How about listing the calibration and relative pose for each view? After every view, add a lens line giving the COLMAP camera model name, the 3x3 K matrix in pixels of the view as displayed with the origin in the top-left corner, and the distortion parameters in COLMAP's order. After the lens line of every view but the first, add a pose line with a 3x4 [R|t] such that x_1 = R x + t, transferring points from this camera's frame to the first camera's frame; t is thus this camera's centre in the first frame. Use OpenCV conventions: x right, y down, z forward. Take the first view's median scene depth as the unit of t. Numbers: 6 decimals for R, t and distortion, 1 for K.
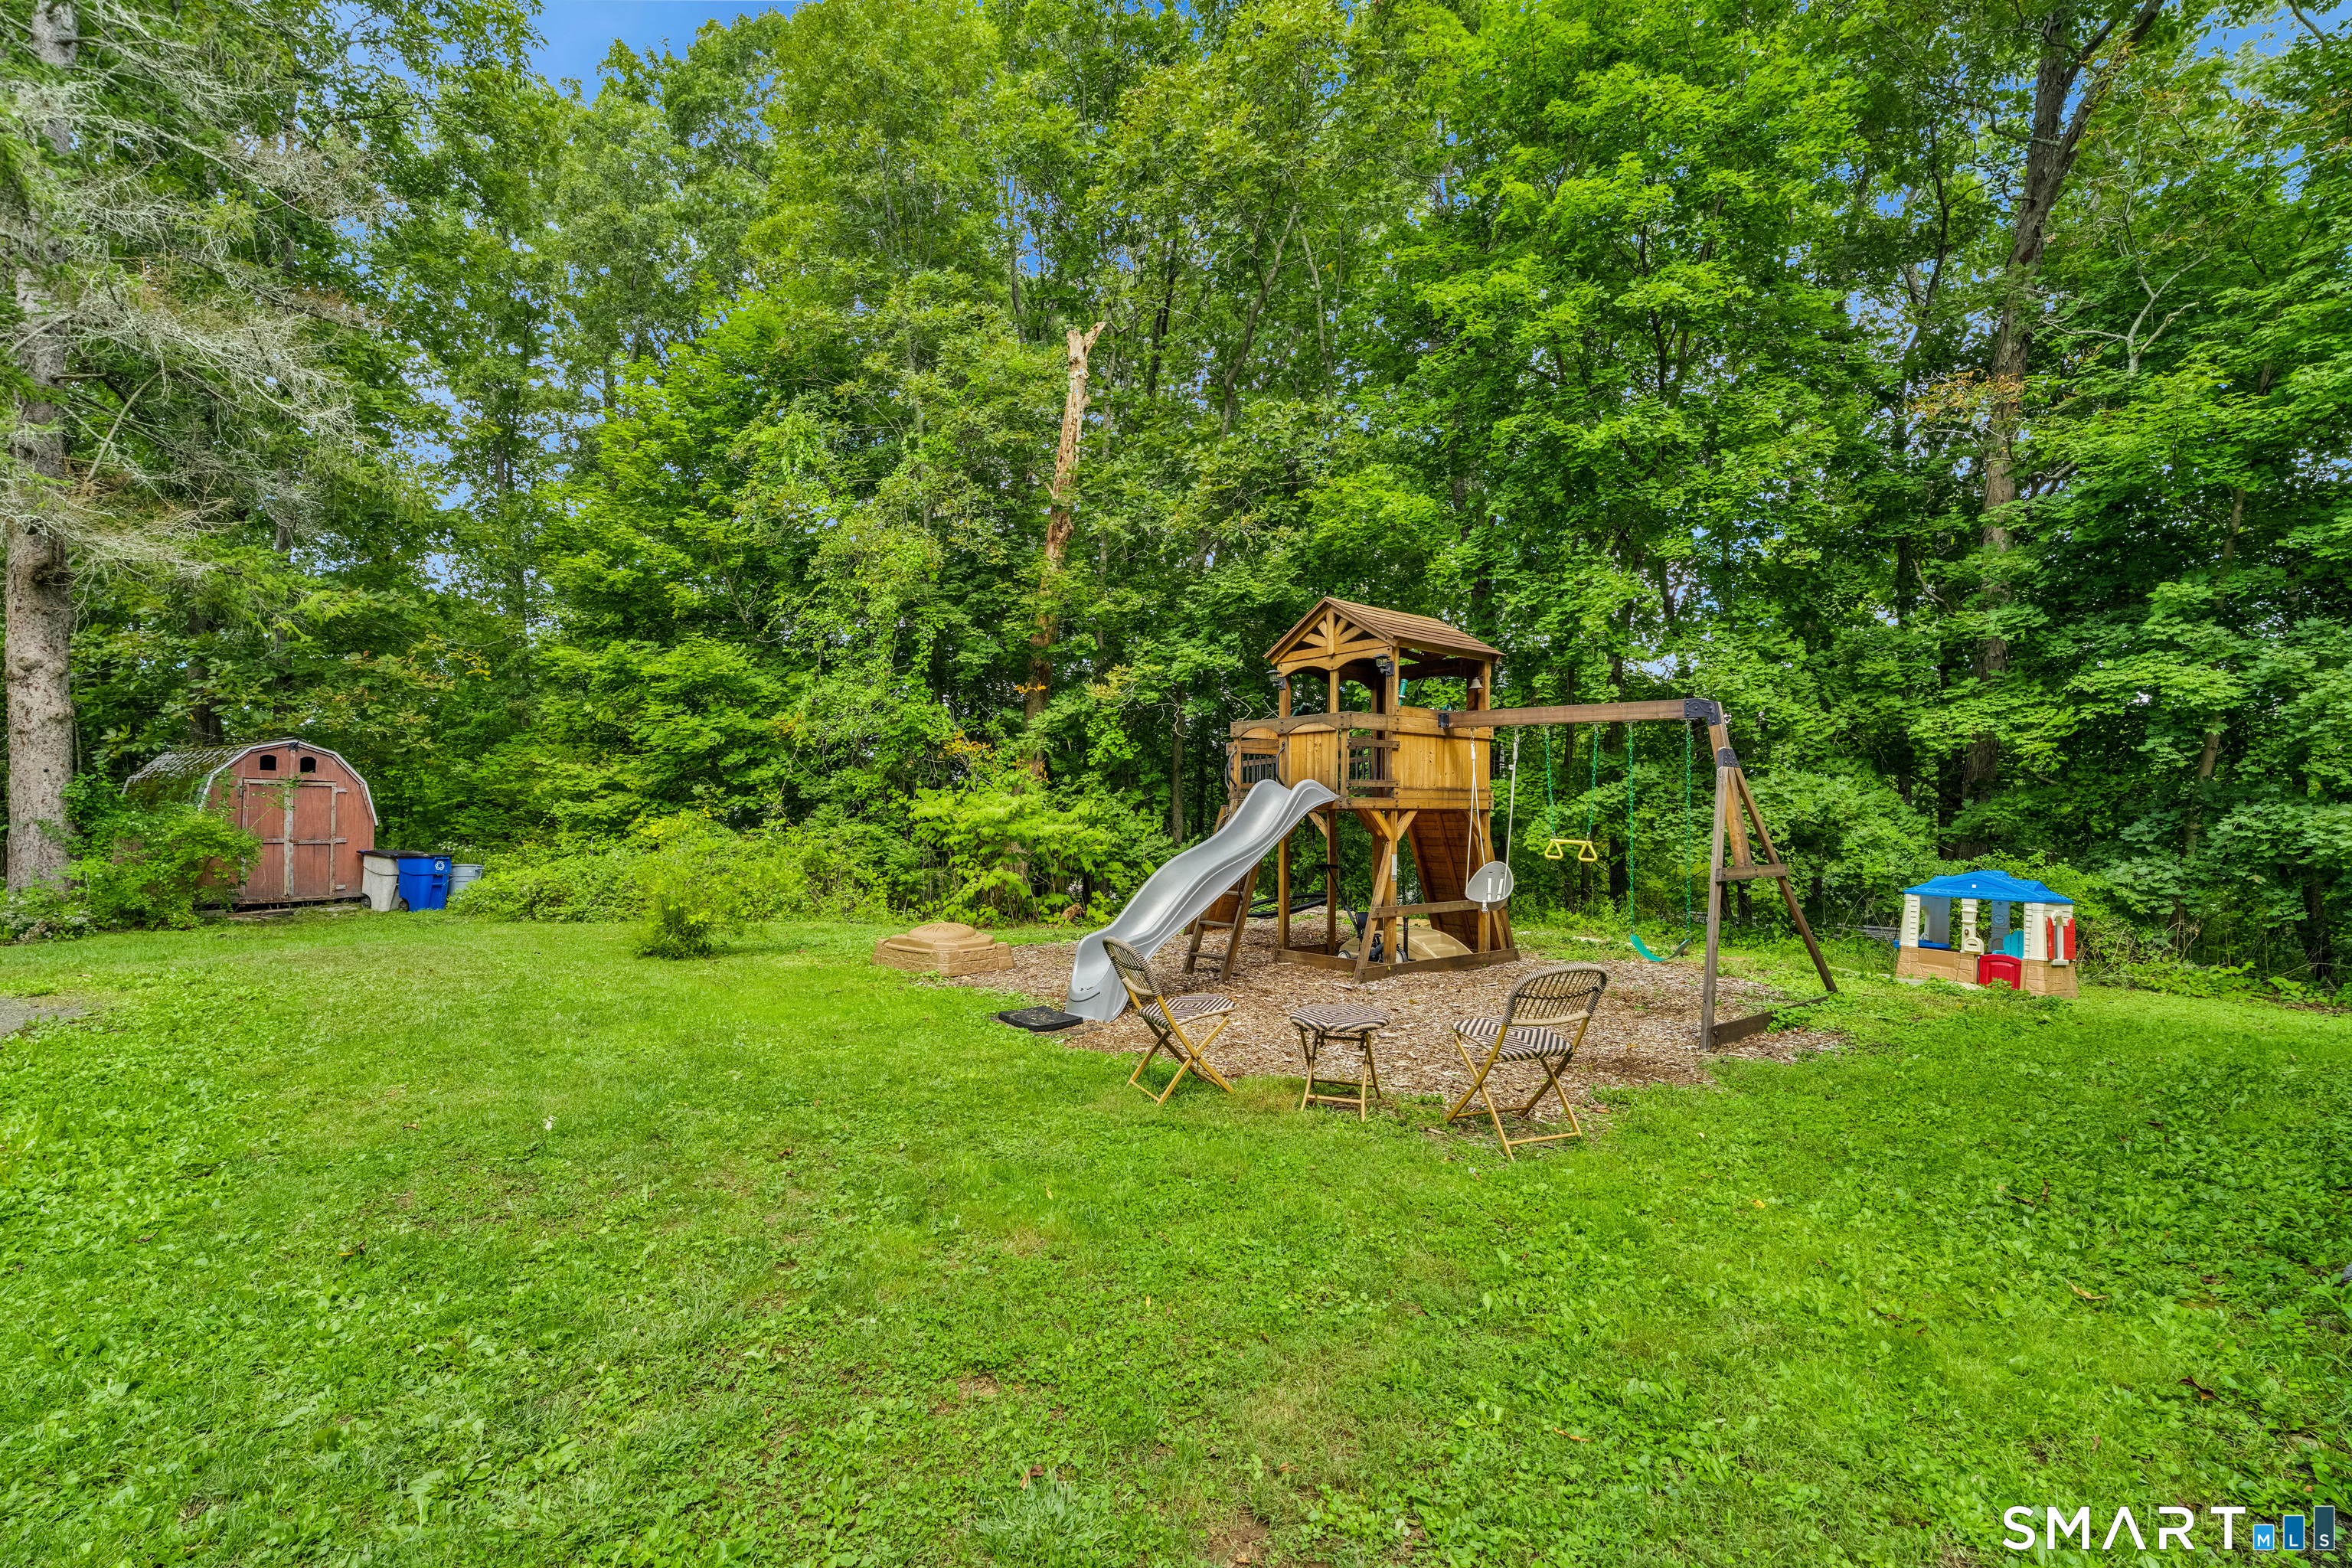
lens RADIAL K [[1090.9, 0, 1177.4], [0, 1090.9, 772.4], [0, 0, 1]] dist [-0.002451, -0.011400]
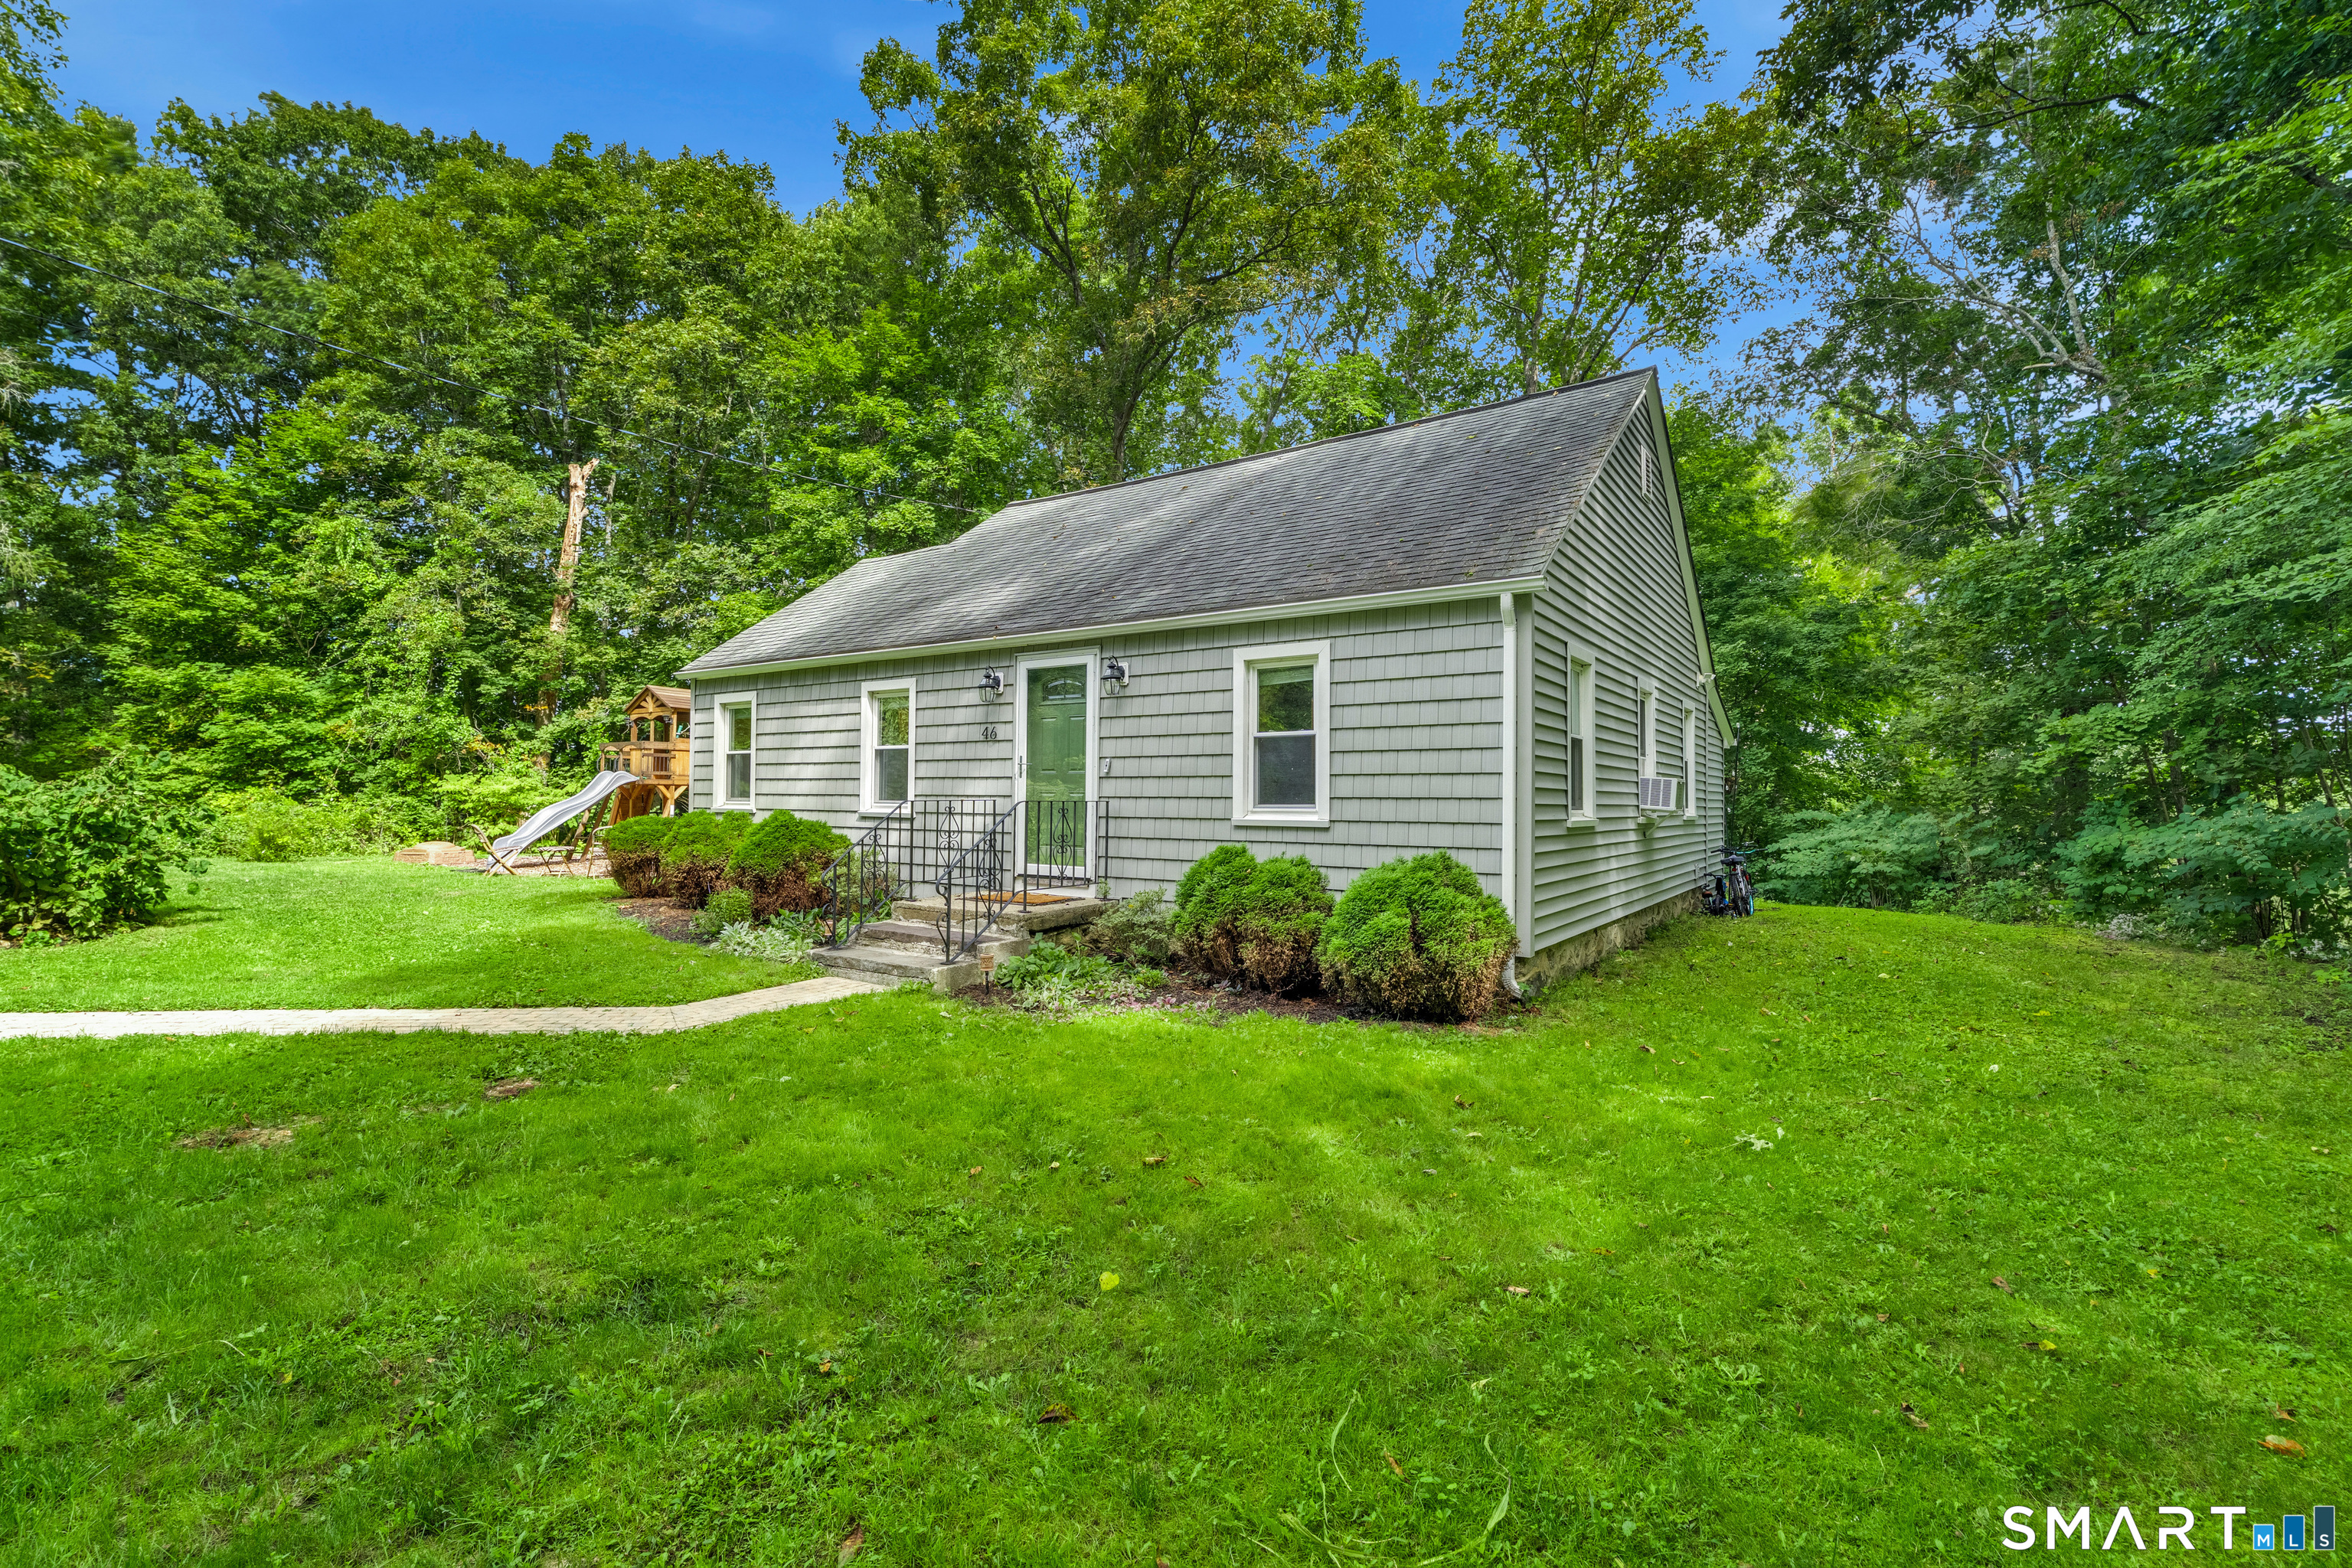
lens RADIAL K [[1039.6, 0, 1174.0], [0, 1039.6, 761.9], [0, 0, 1]] dist [0.055401, -0.028188]
pose [[0.950191, 0.007233, 0.311585, 0.269713], [-0.009022, 0.999950, 0.004300, -0.017216], [-0.311538, -0.006897, 0.950209, -0.731741]]
